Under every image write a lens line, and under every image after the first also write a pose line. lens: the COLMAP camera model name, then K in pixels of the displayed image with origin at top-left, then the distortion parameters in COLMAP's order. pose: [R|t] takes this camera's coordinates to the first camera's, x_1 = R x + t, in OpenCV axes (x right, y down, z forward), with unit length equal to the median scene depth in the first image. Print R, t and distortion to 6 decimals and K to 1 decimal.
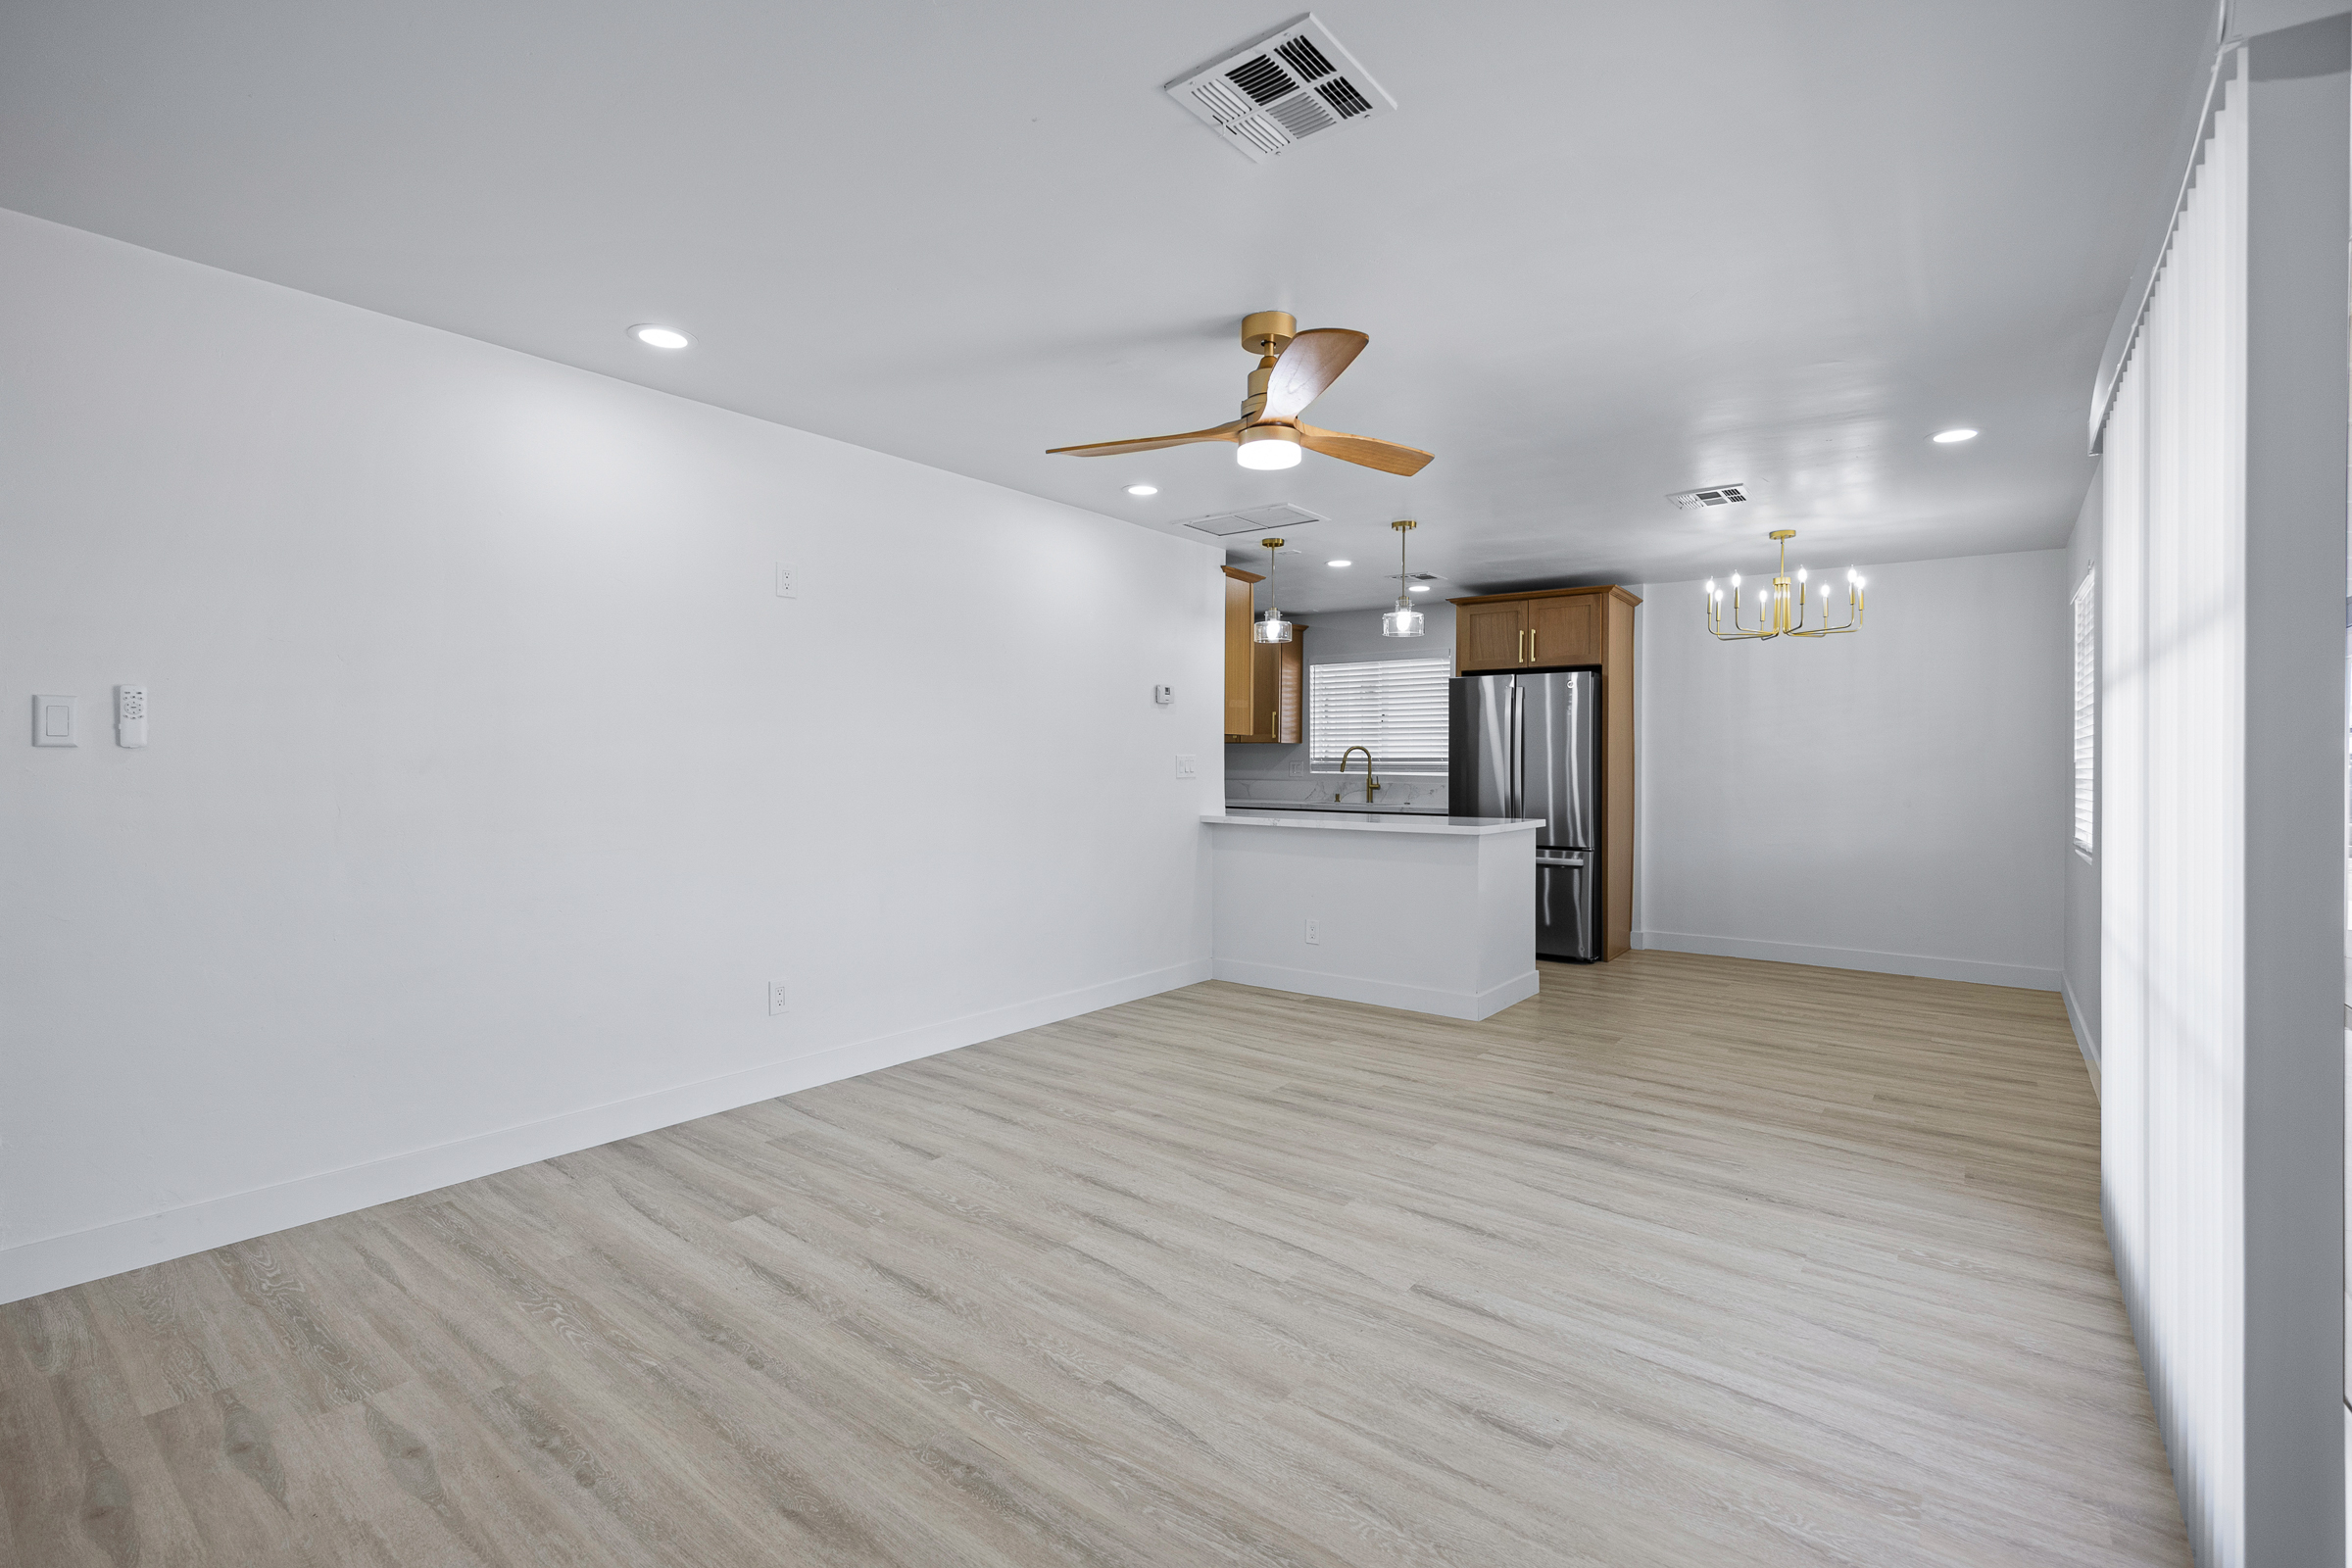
lens RADIAL K [[1018.7, 0, 1191.2], [0, 1018.7, 769.5], [0, 0, 1]] dist [-0.021278, 0.001952]
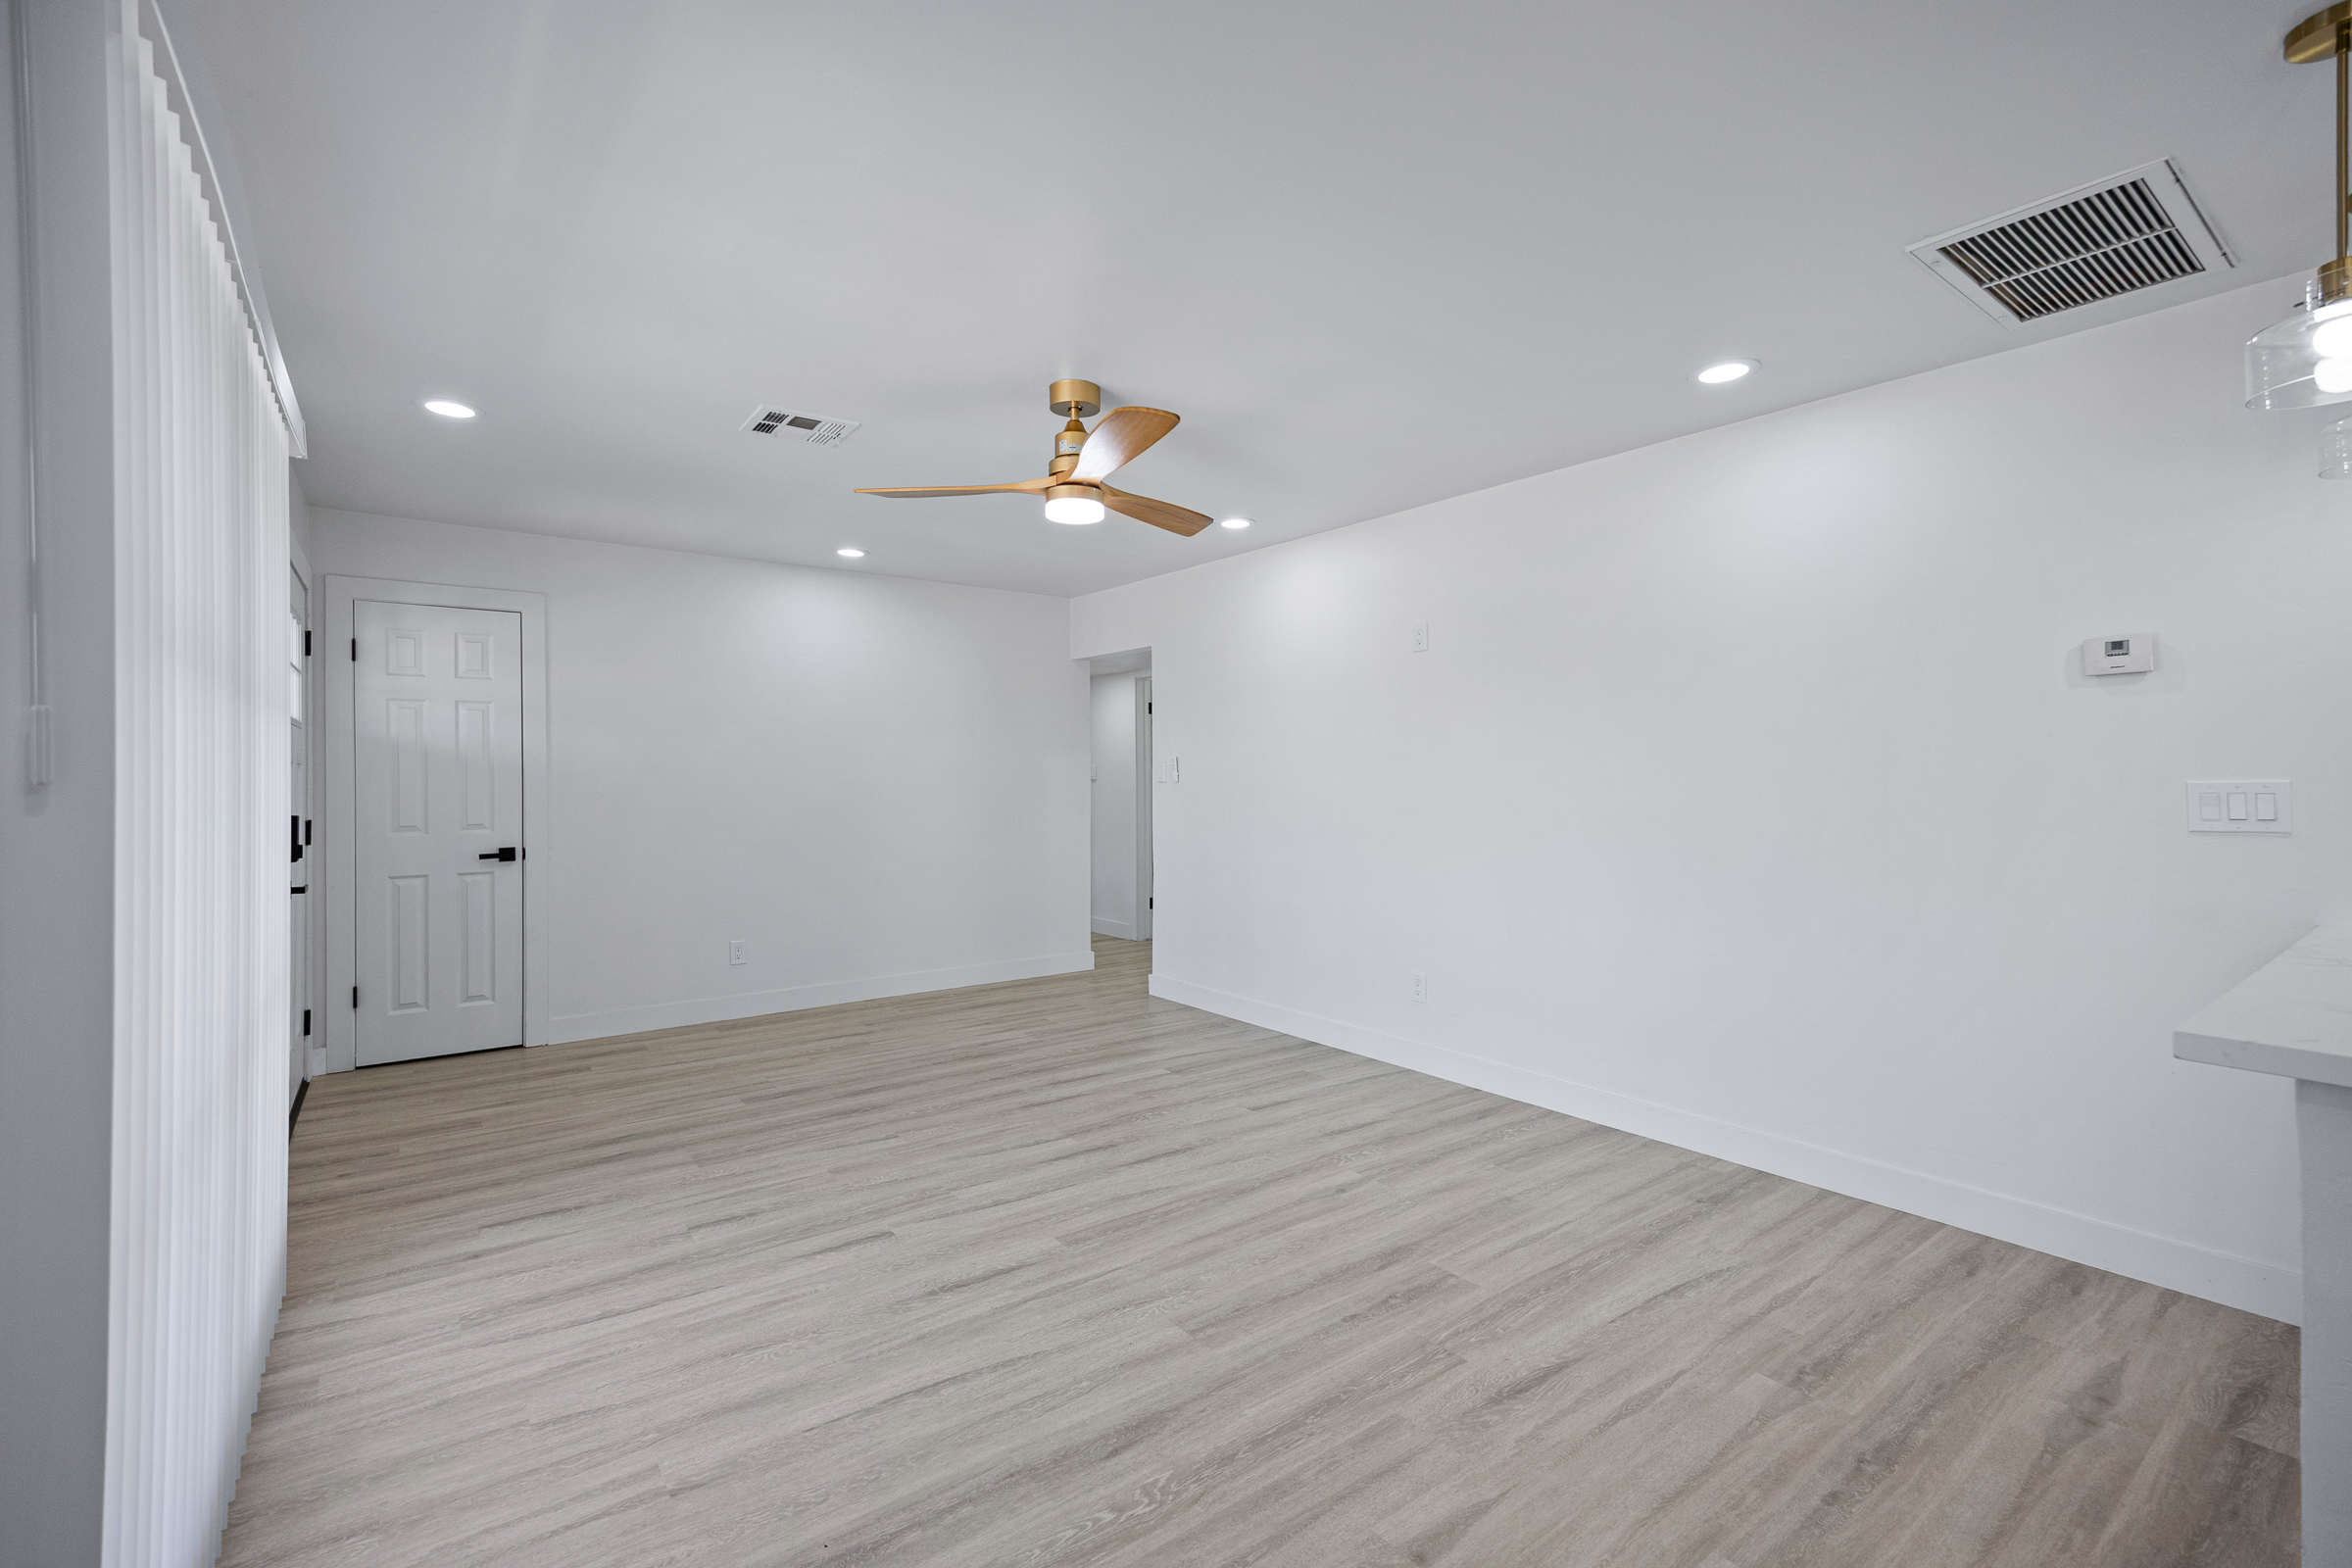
lens RADIAL K [[1018.7, 0, 1188.1], [0, 1018.7, 782.6], [0, 0, 1]] dist [-0.021278, 0.001952]
pose [[-0.244596, -0.002276, -0.969622, 1.179334], [-0.011002, 0.999939, 0.000428, -0.019997], [0.969563, 0.010772, -0.244606, 1.485606]]
